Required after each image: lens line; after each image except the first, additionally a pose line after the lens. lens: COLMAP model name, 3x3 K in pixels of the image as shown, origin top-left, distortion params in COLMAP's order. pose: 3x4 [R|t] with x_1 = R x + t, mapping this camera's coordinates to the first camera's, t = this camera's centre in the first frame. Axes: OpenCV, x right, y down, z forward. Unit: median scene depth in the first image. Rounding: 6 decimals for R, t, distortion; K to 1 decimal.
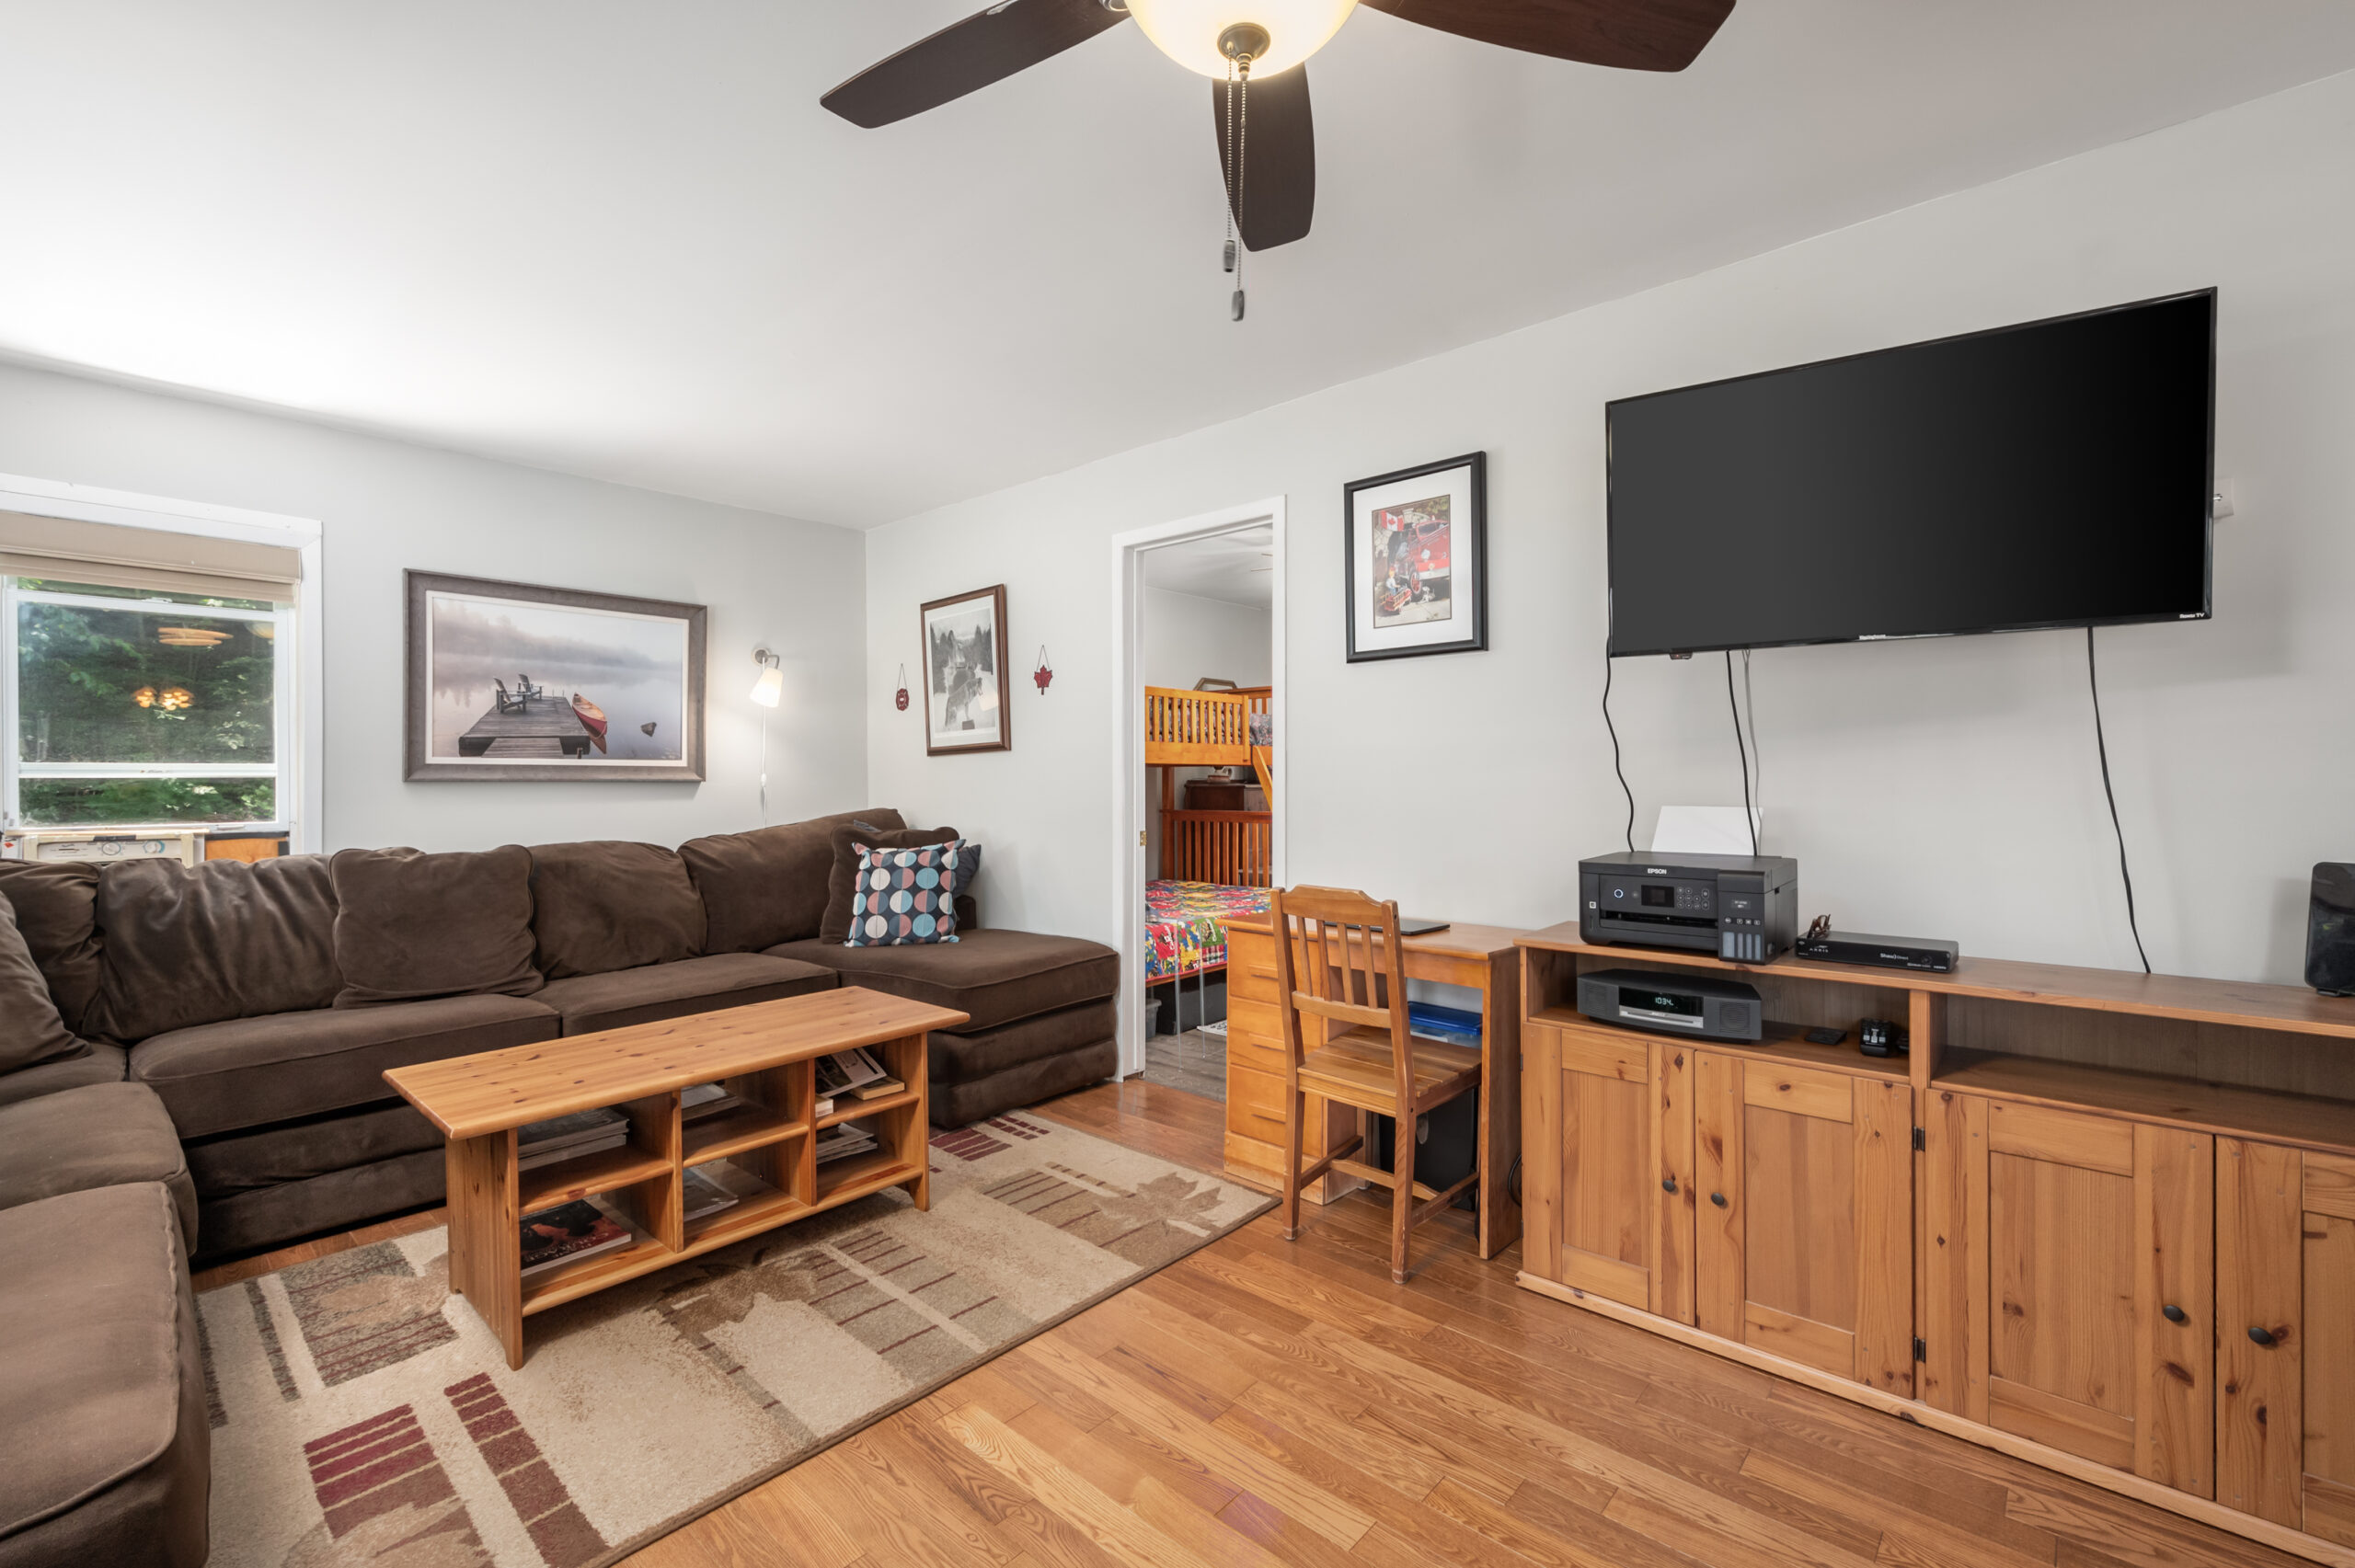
lens RADIAL K [[1011.9, 0, 1177.5], [0, 1011.9, 784.0], [0, 0, 1]] dist [0.000665, 0.000016]
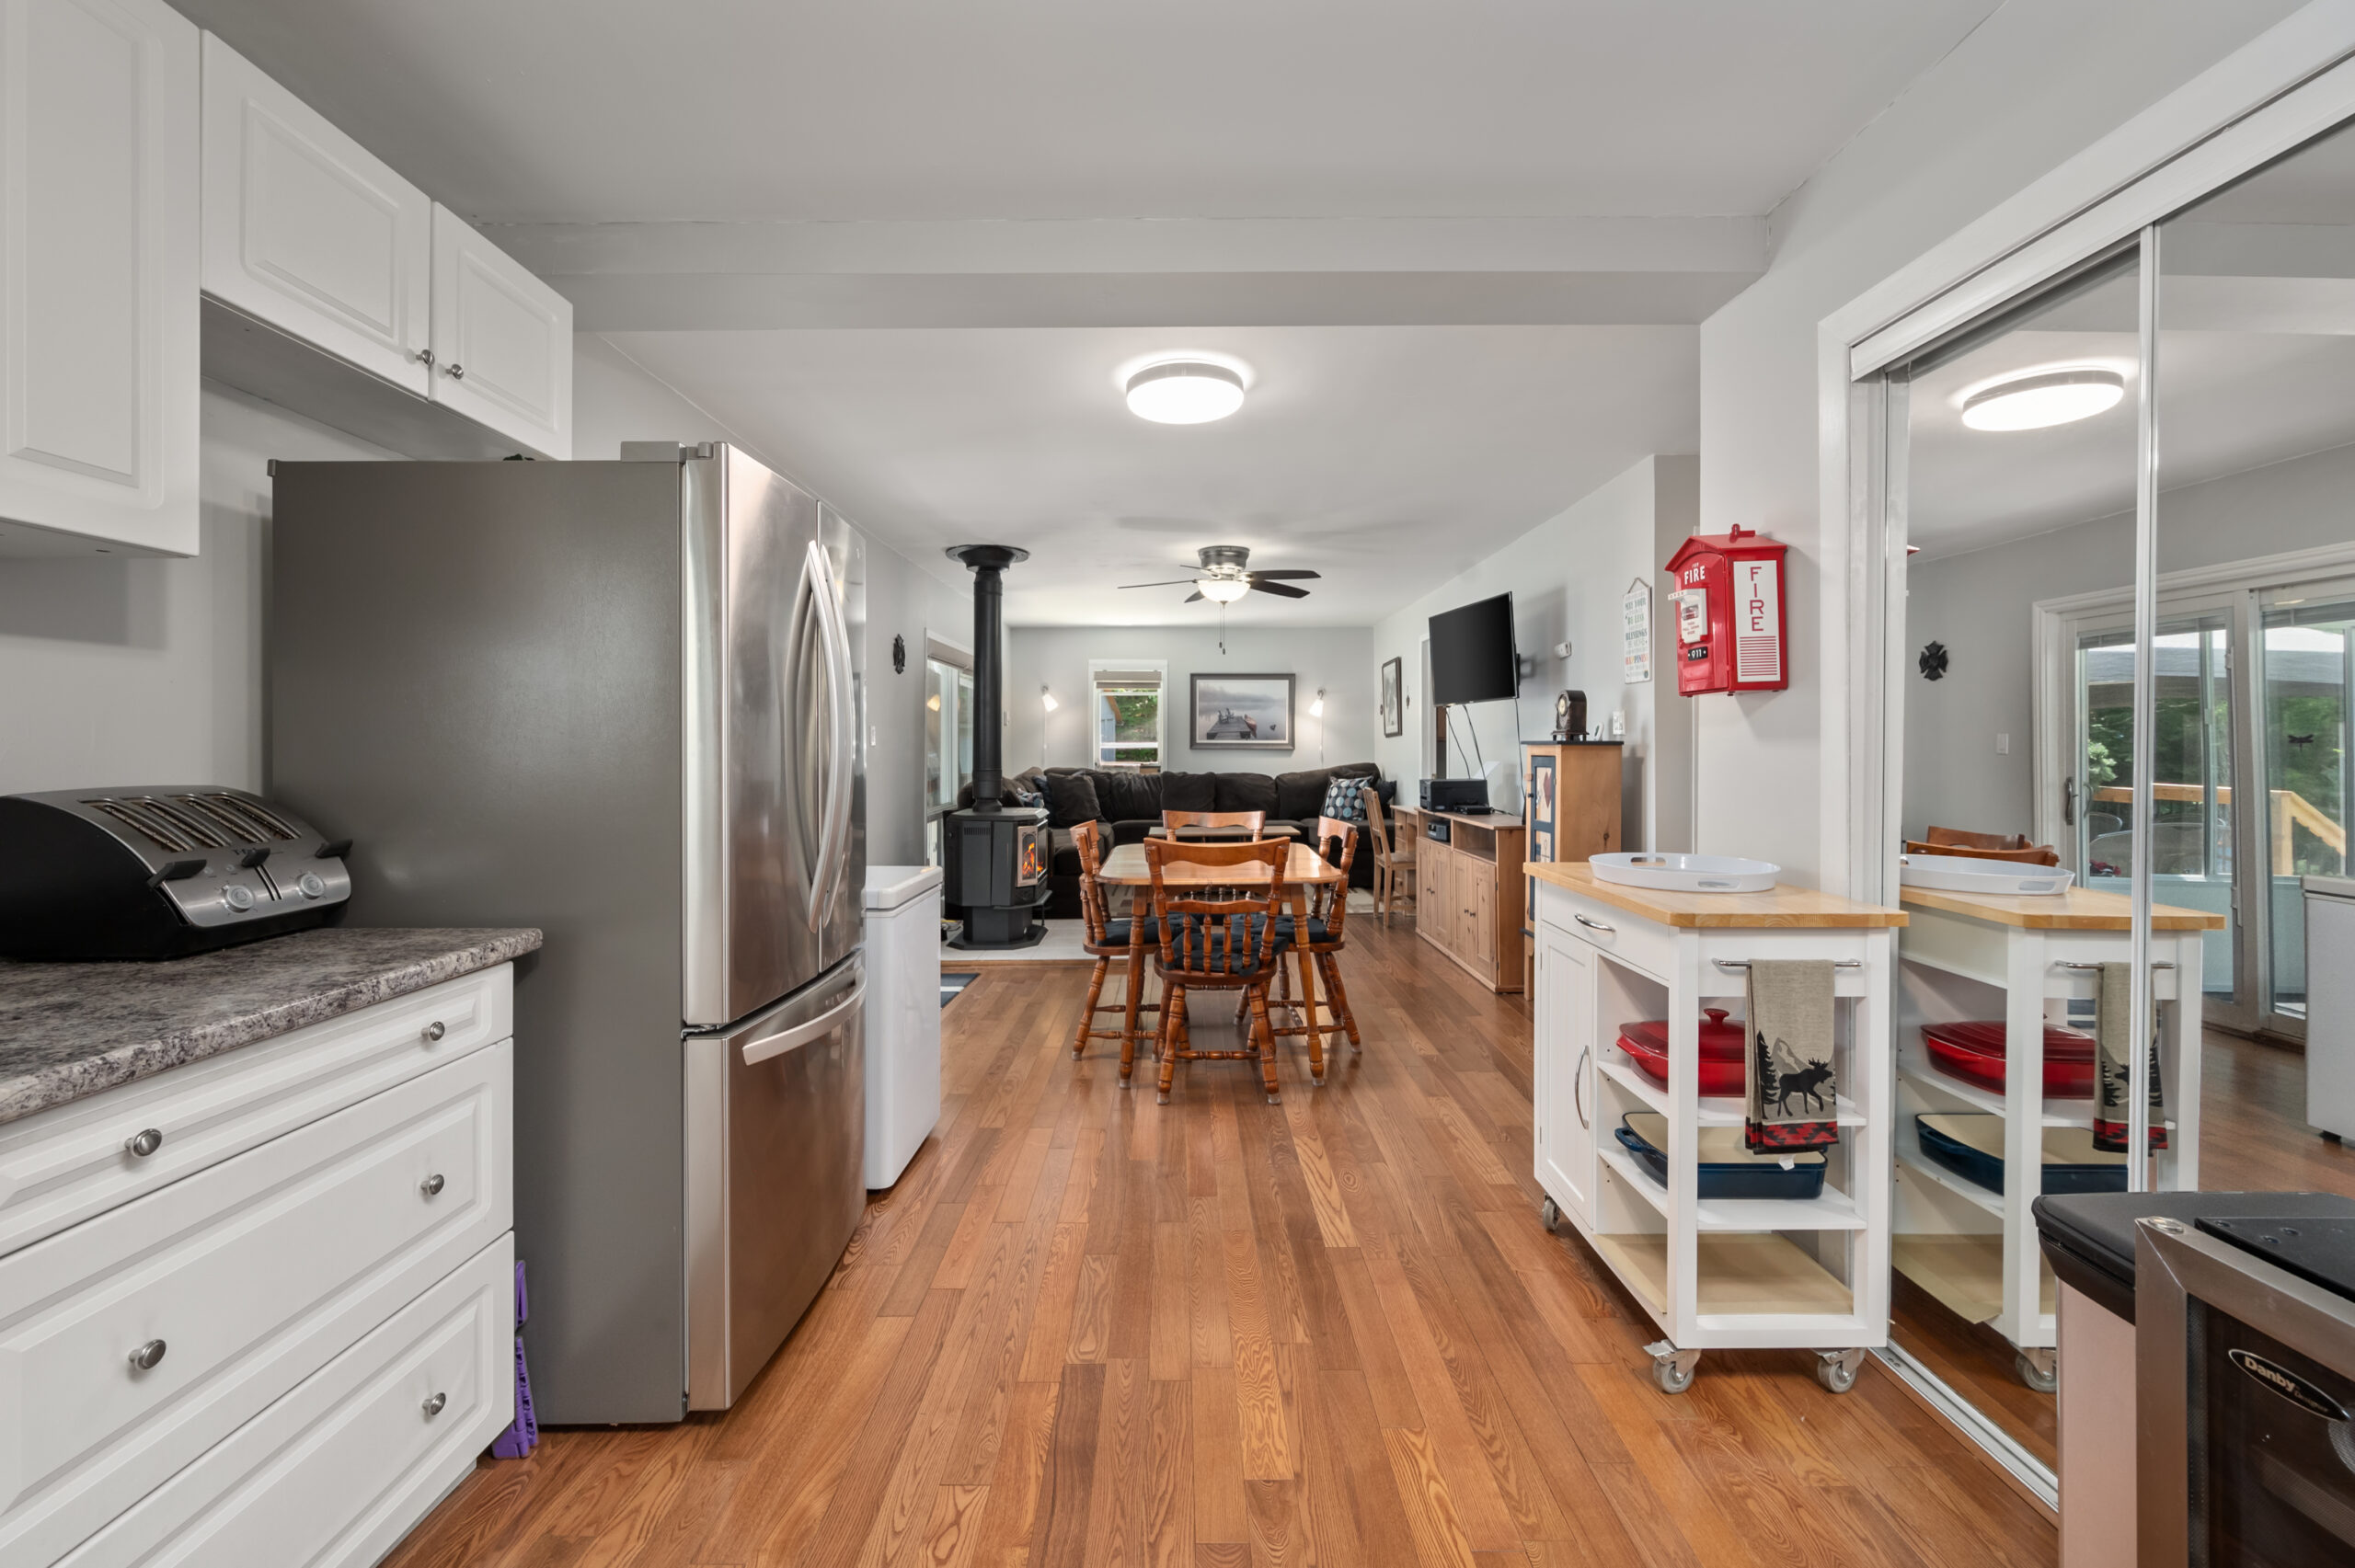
lens RADIAL K [[939.3, 0, 1181.8], [0, 939.3, 753.4], [0, 0, 1]] dist [-0.001507, -0.000358]
pose [[0.679476, 0.007695, -0.733657, 1.068699], [-0.005316, 0.999970, 0.005564, -0.004983], [0.733678, 0.000120, 0.679497, -0.739768]]
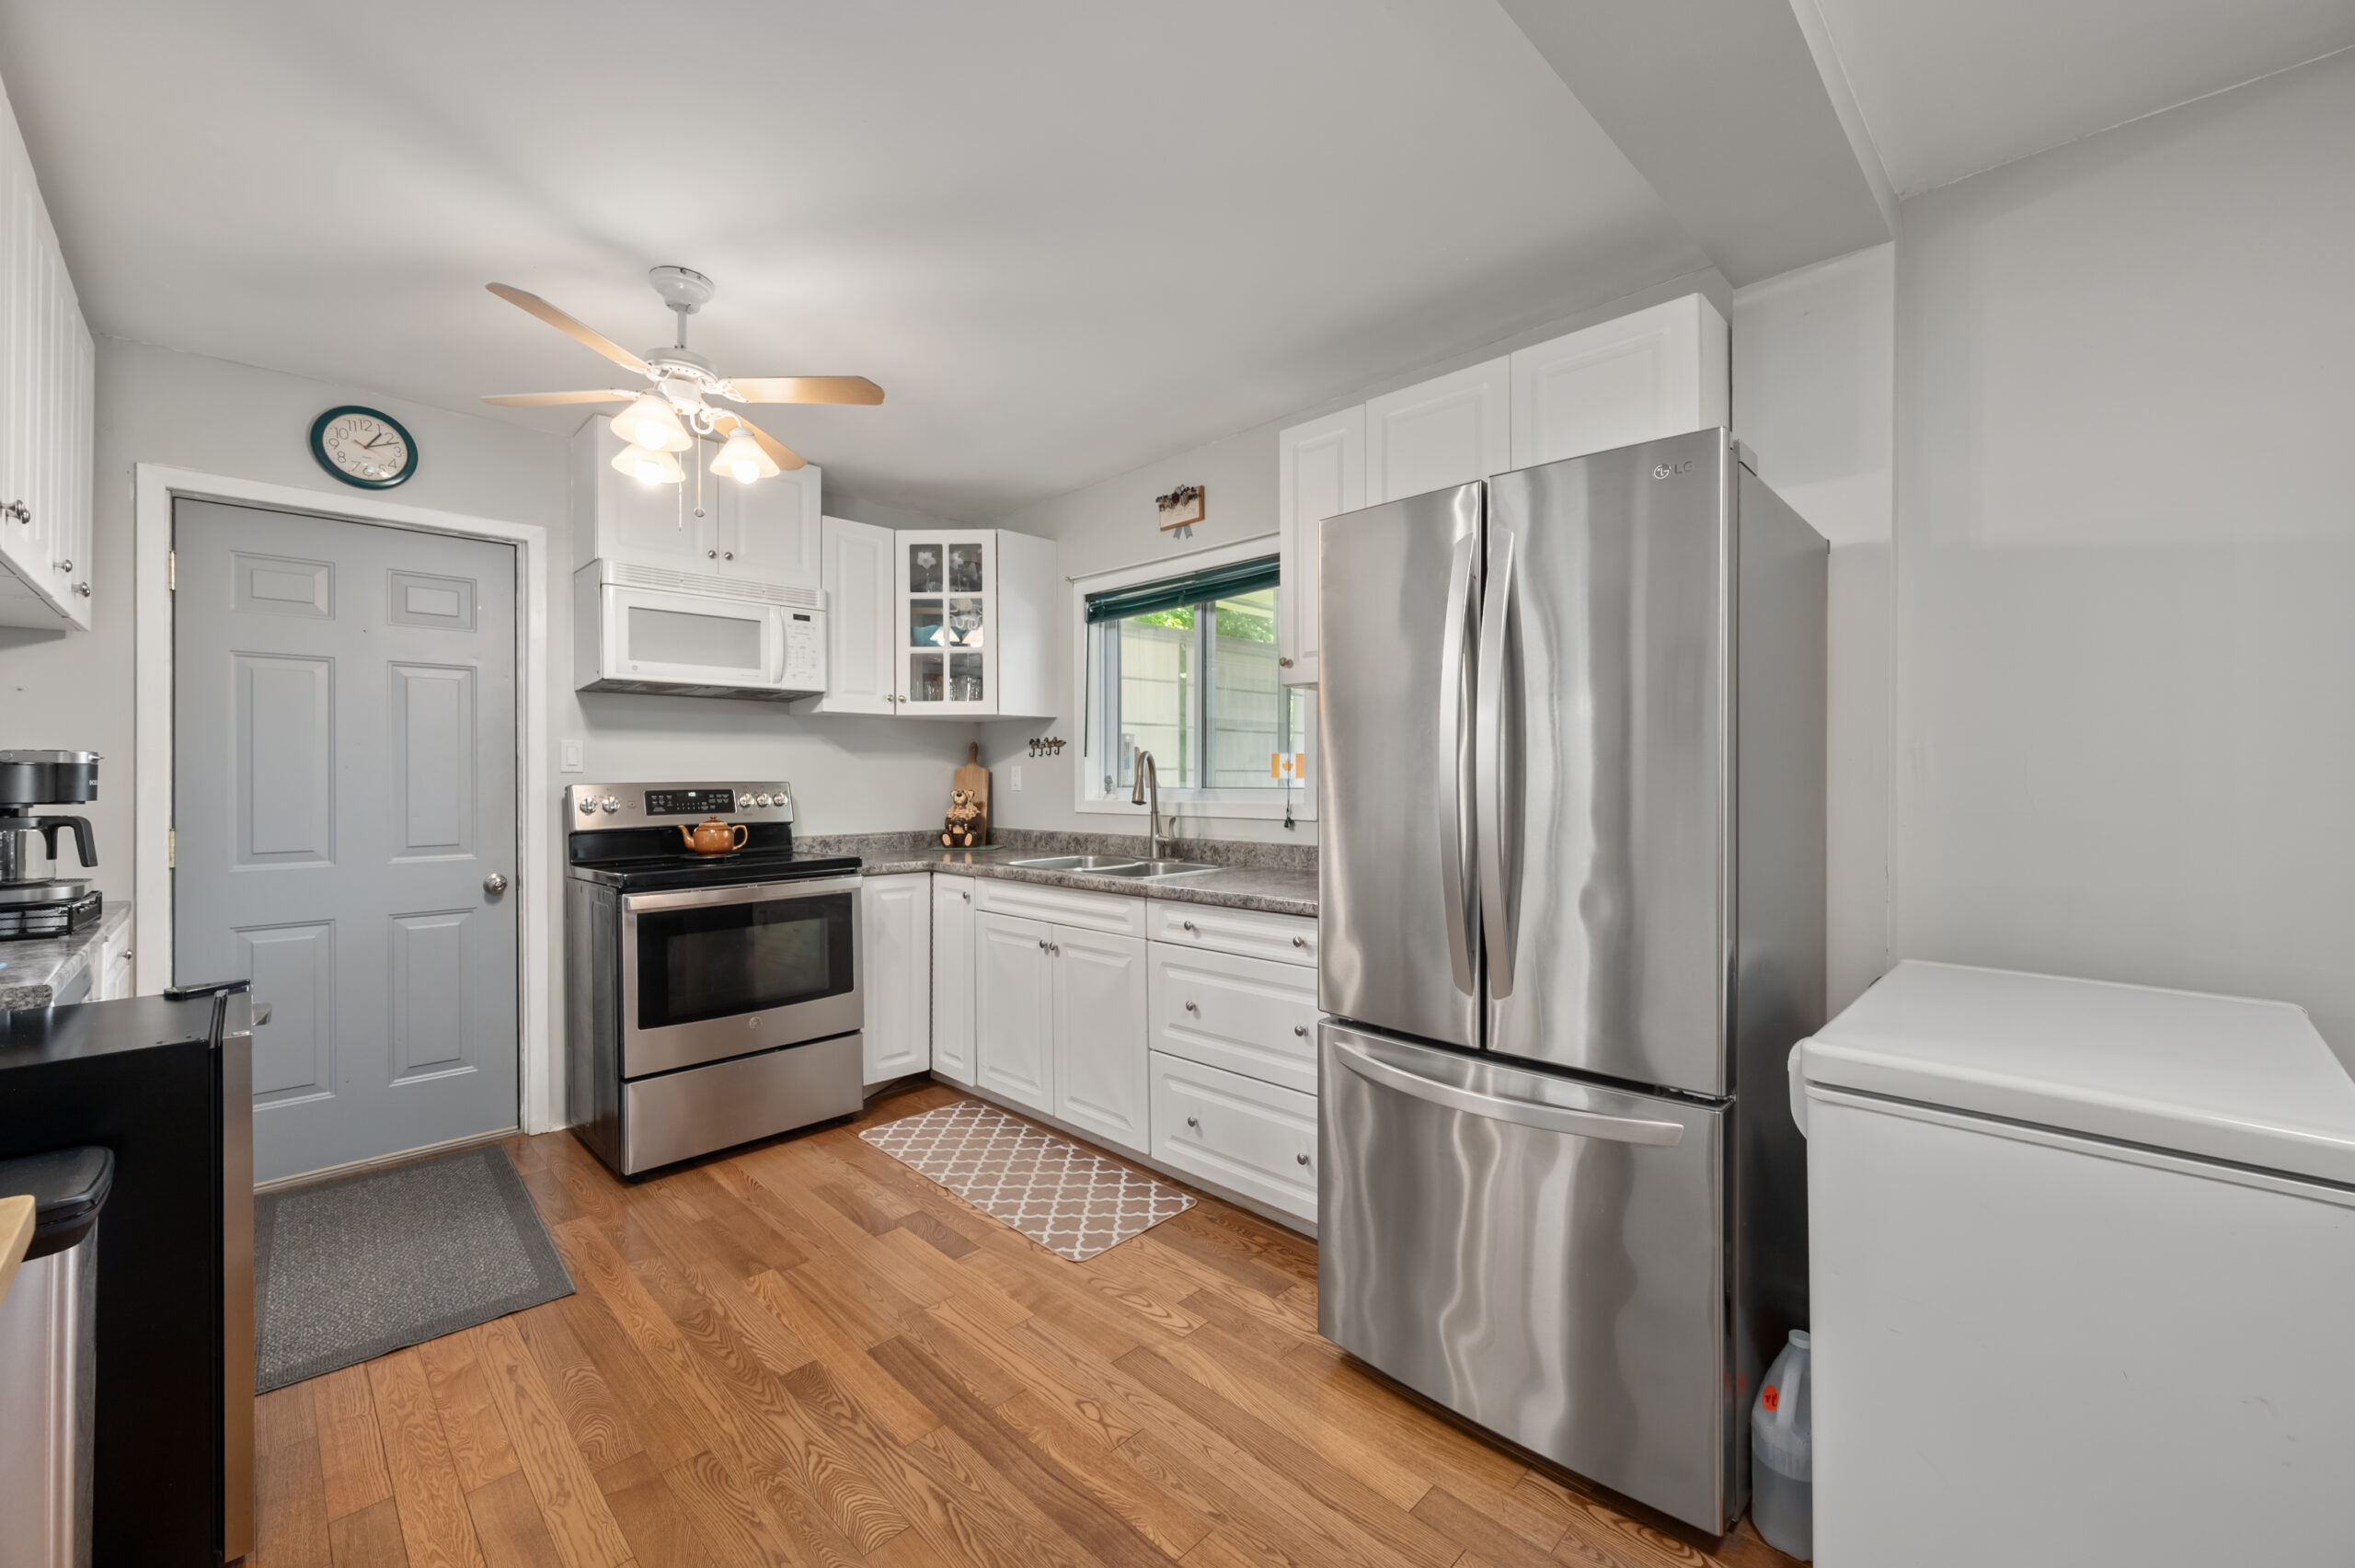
lens RADIAL K [[939.8, 0, 1188.9], [0, 939.8, 779.6], [0, 0, 1]] dist [0.001249, 0.000141]
pose [[-0.999228, 0.011920, 0.037431, 0.671115], [0.012201, 0.999899, 0.007303, -0.007931], [-0.037340, 0.007754, -0.999273, -0.100375]]
